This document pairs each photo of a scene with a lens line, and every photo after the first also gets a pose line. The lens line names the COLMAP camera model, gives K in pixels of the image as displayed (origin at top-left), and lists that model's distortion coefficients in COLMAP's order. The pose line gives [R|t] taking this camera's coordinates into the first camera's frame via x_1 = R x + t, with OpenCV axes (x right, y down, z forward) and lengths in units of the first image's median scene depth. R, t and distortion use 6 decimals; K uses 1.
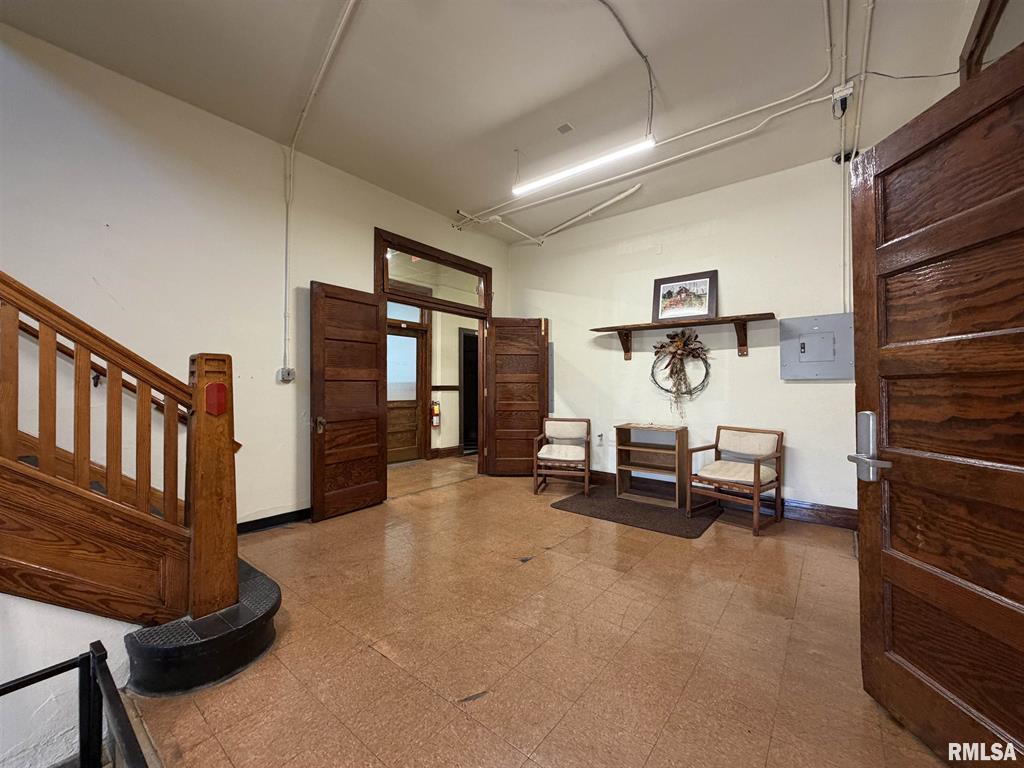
lens RADIAL K [[411.5, 0, 509.8], [0, 411.5, 383.6], [0, 0, 1]] dist [-0.002164, -0.000463]
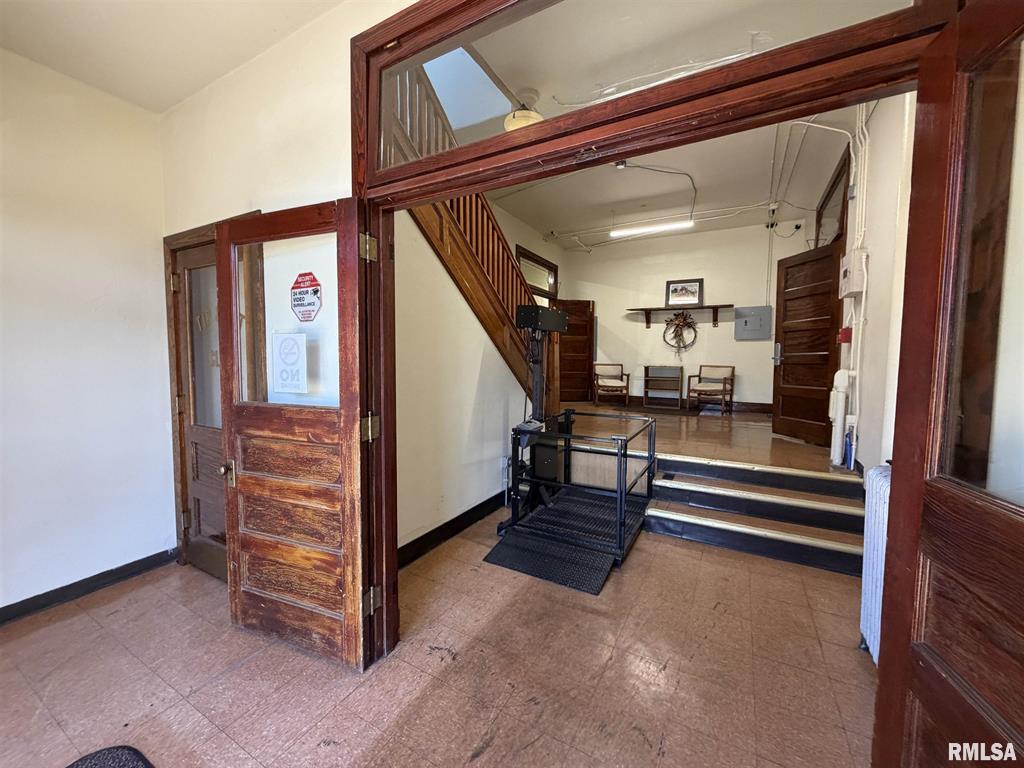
lens RADIAL K [[411.5, 0, 509.7], [0, 411.5, 383.8], [0, 0, 1]] dist [-0.002164, -0.000463]
pose [[0.987134, -0.002136, 0.159882, -0.607453], [-0.009433, 0.997391, 0.071564, 0.061060], [-0.159618, -0.072152, 0.984539, -0.654980]]
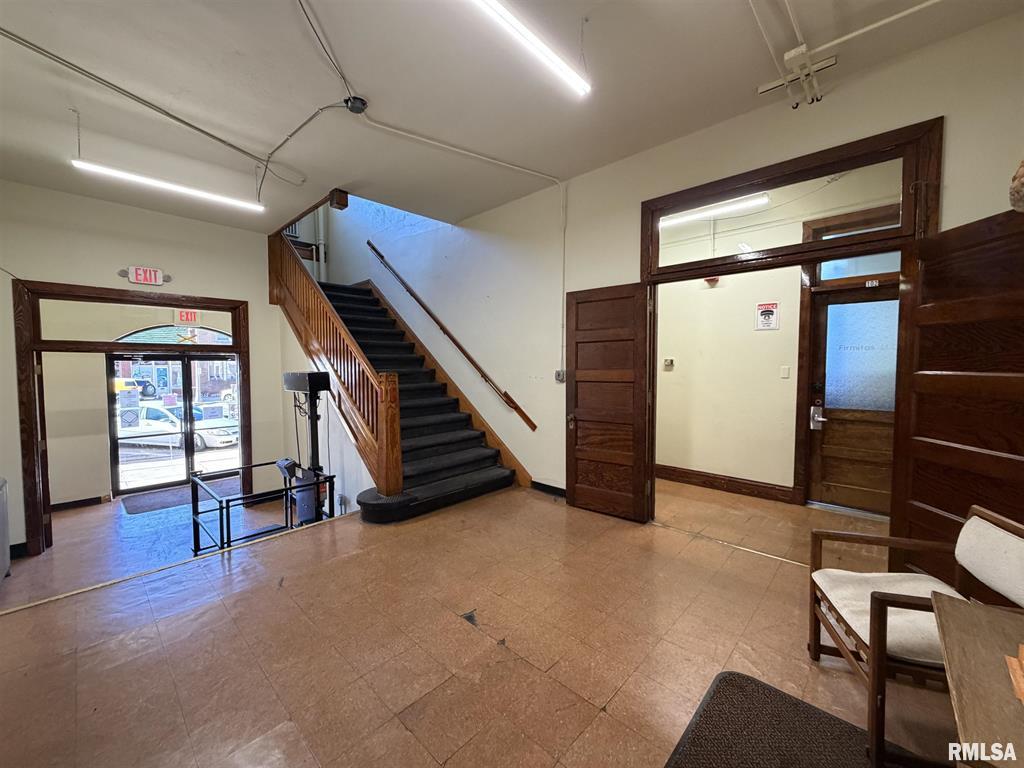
lens RADIAL K [[411.5, 0, 510.4], [0, 411.5, 382.6], [0, 0, 1]] dist [-0.002164, -0.000463]
pose [[-0.092108, 0.050206, -0.994482, 0.543390], [0.011655, 0.998714, 0.049340, -0.049984], [0.995681, -0.007046, -0.092575, 0.774106]]
